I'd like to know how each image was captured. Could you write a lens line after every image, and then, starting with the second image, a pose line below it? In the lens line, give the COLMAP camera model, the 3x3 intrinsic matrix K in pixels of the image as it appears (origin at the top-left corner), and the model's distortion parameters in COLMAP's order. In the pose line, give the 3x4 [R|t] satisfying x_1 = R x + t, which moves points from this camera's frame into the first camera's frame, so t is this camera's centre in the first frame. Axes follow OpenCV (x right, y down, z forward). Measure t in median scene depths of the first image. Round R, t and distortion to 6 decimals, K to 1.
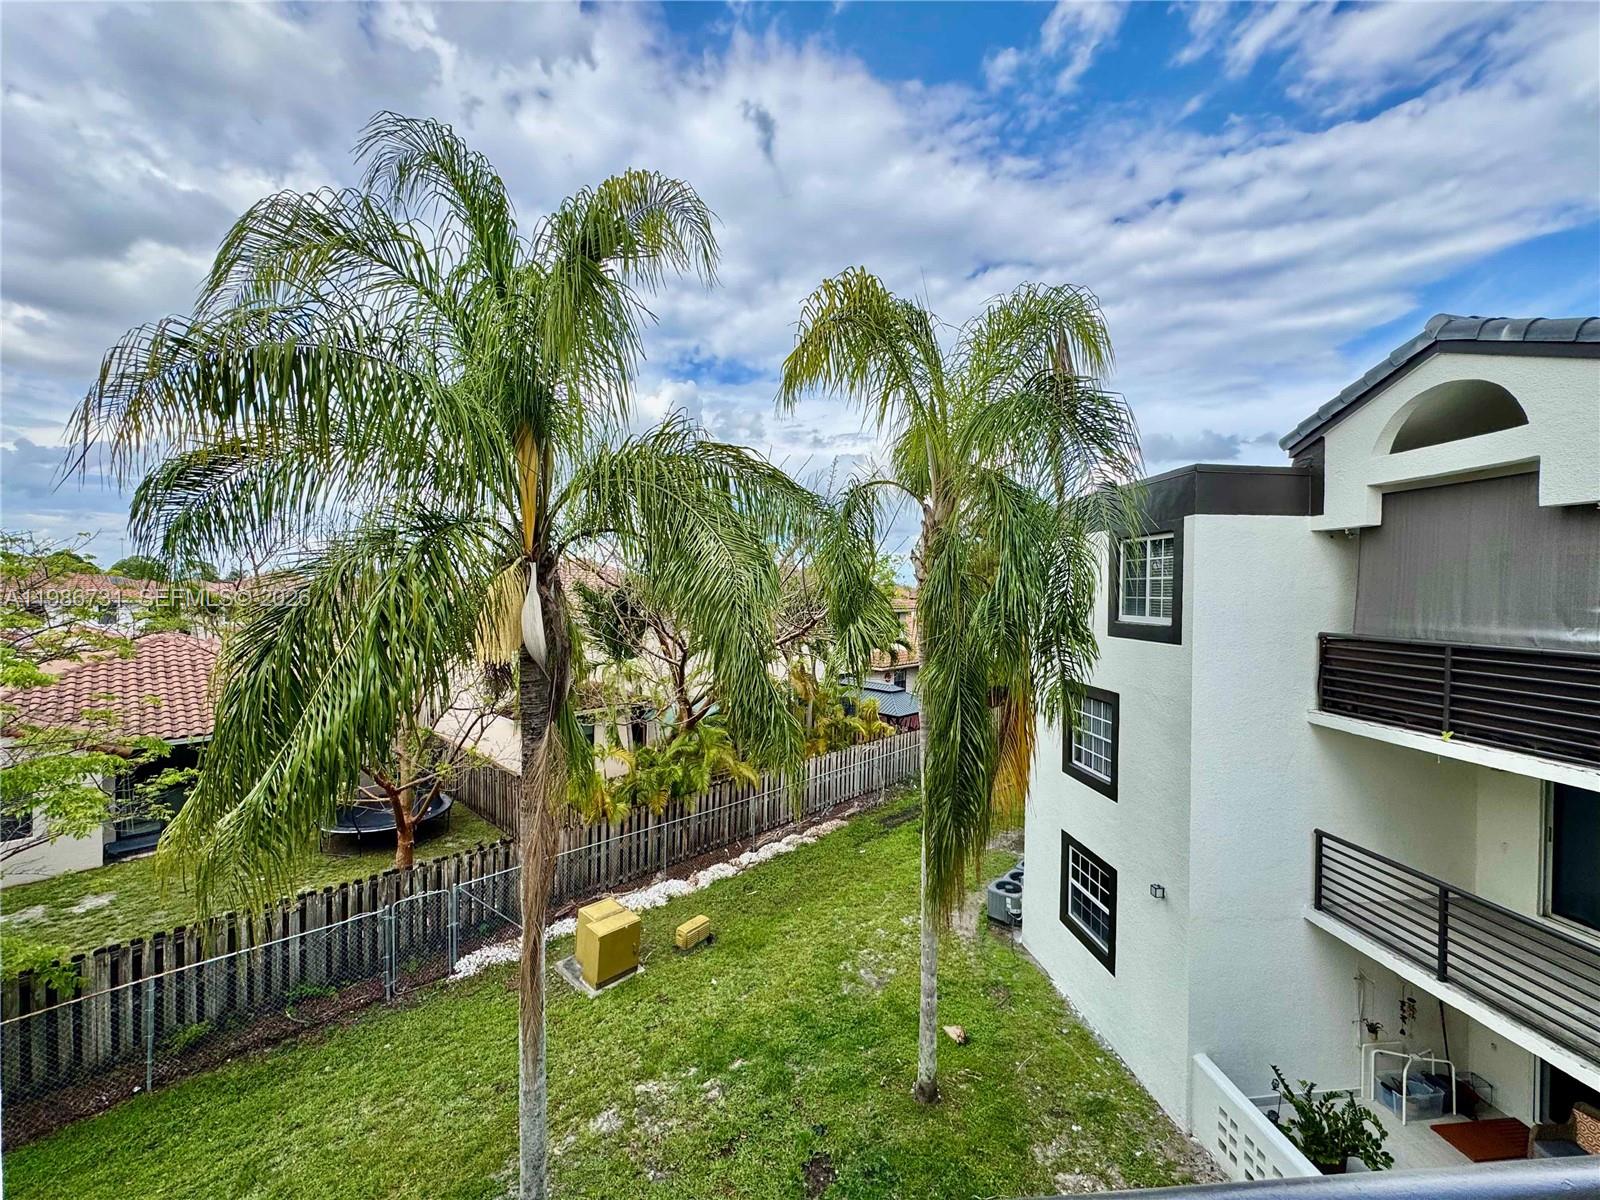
lens RADIAL K [[636.8, 0, 792.0], [0, 636.8, 596.9], [0, 0, 1]] dist [-0.003248, 0.000042]
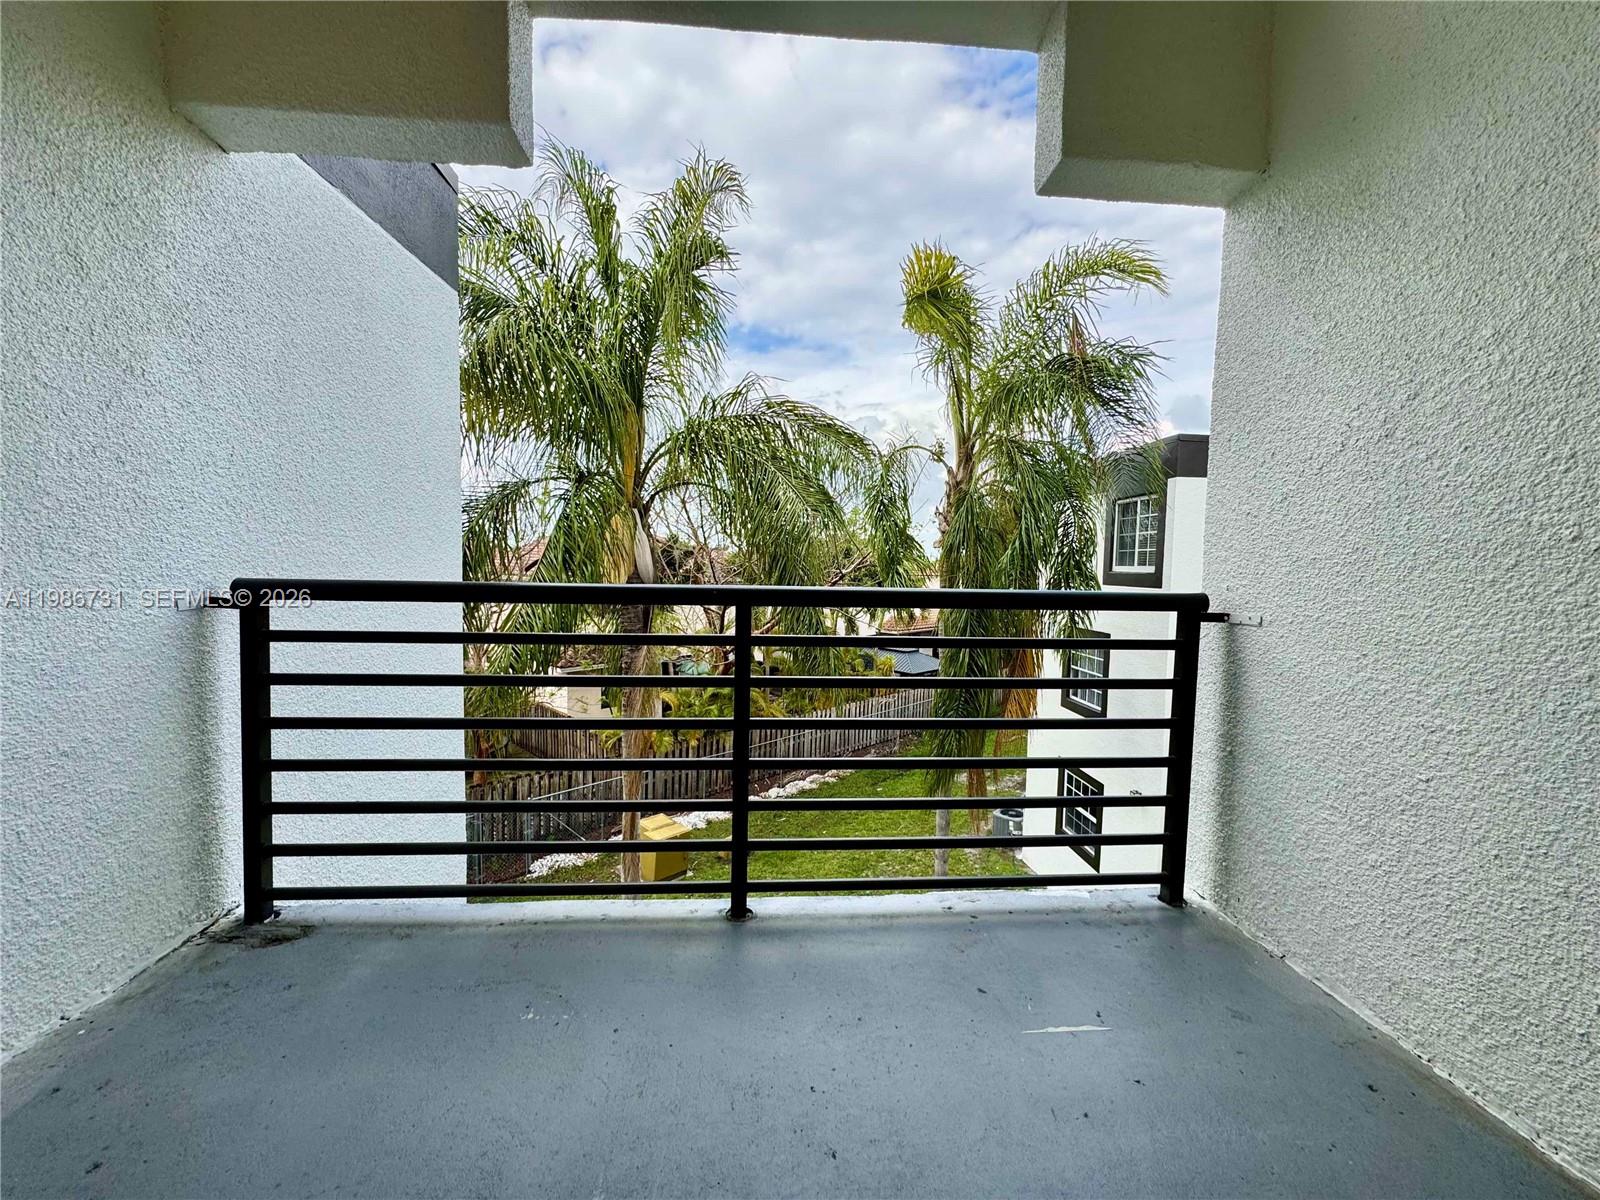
lens RADIAL K [[636.8, 0, 808.0], [0, 636.8, 600.6], [0, 0, 1]] dist [-0.003248, 0.000042]
pose [[0.999921, 0.010913, 0.006191, -0.039125], [-0.011239, 0.998401, 0.055393, 0.027984], [-0.005577, -0.055458, 0.998445, -0.130177]]
